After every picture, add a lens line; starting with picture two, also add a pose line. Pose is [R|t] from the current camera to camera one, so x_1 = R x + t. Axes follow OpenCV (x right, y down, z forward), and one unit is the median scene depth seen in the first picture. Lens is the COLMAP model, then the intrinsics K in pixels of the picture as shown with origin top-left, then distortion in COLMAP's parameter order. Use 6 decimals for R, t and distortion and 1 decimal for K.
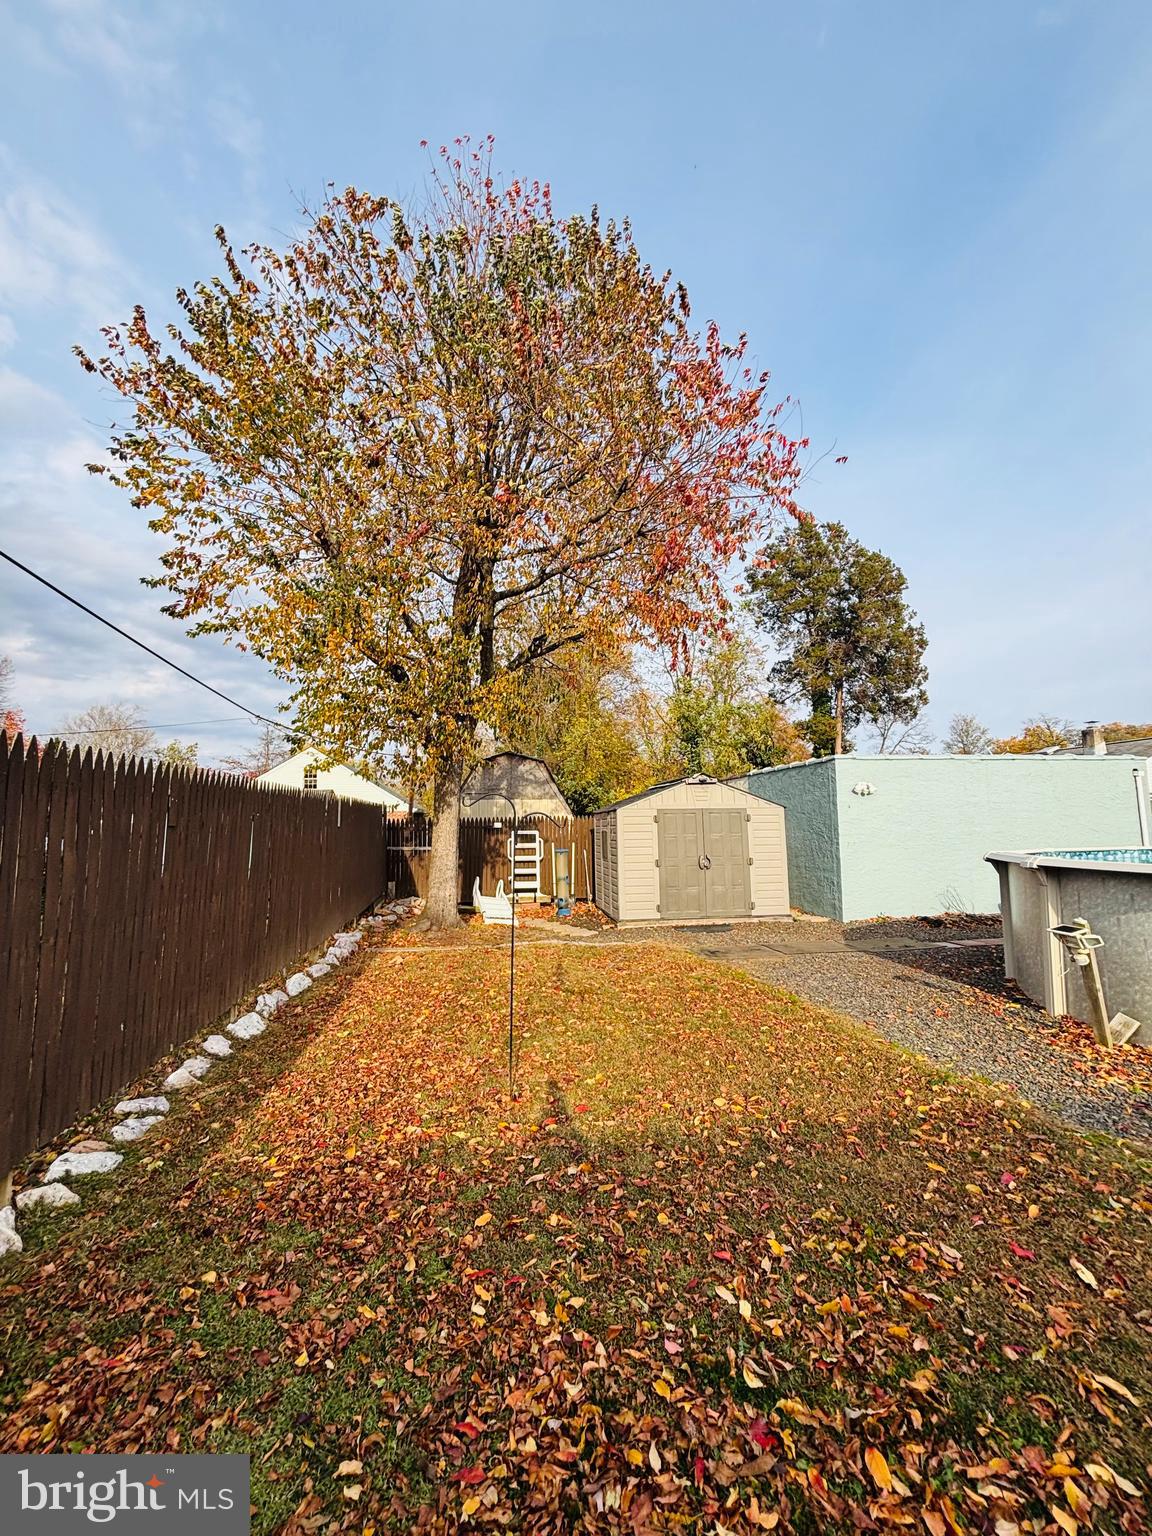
lens RADIAL K [[620.2, 0, 582.0], [0, 620.2, 766.7], [0, 0, 1]] dist [-0.015843, 0.008081]
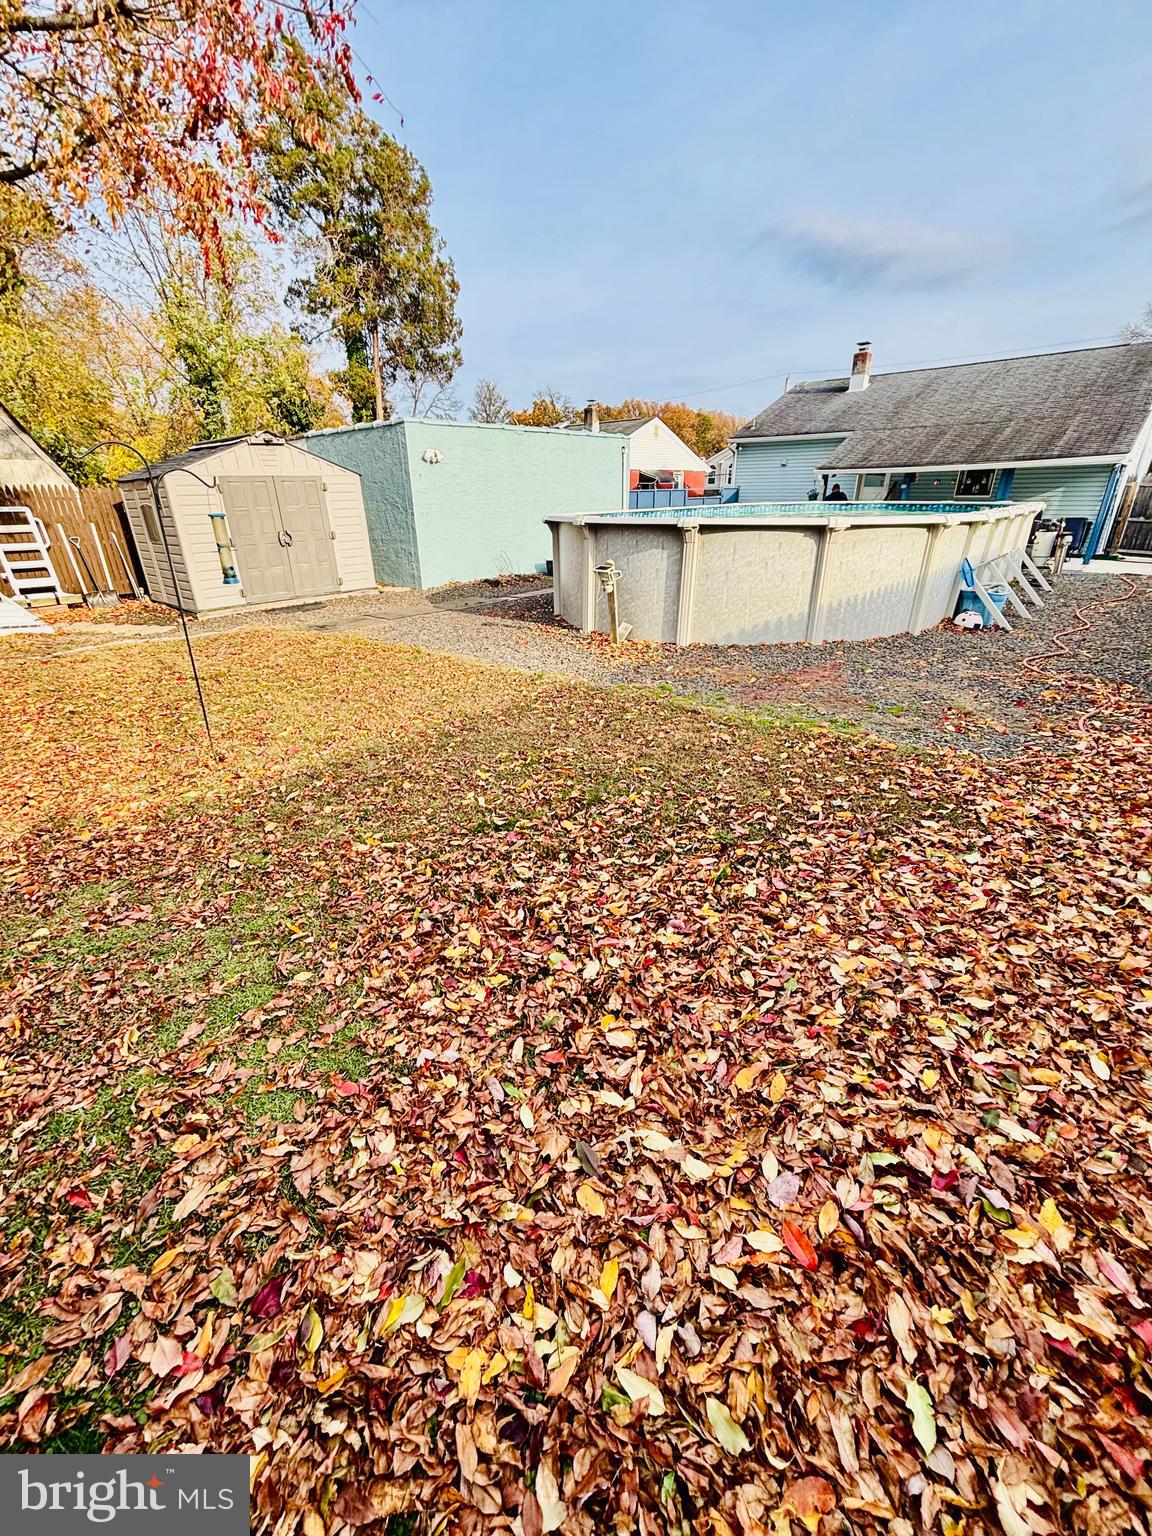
lens RADIAL K [[620.2, 0, 582.0], [0, 620.2, 766.7], [0, 0, 1]] dist [-0.015843, 0.008081]
pose [[0.767392, -0.260398, 0.585920, -0.091212], [-0.051546, 0.885805, 0.461185, 0.005491], [-0.639103, -0.384112, 0.666338, -0.044367]]
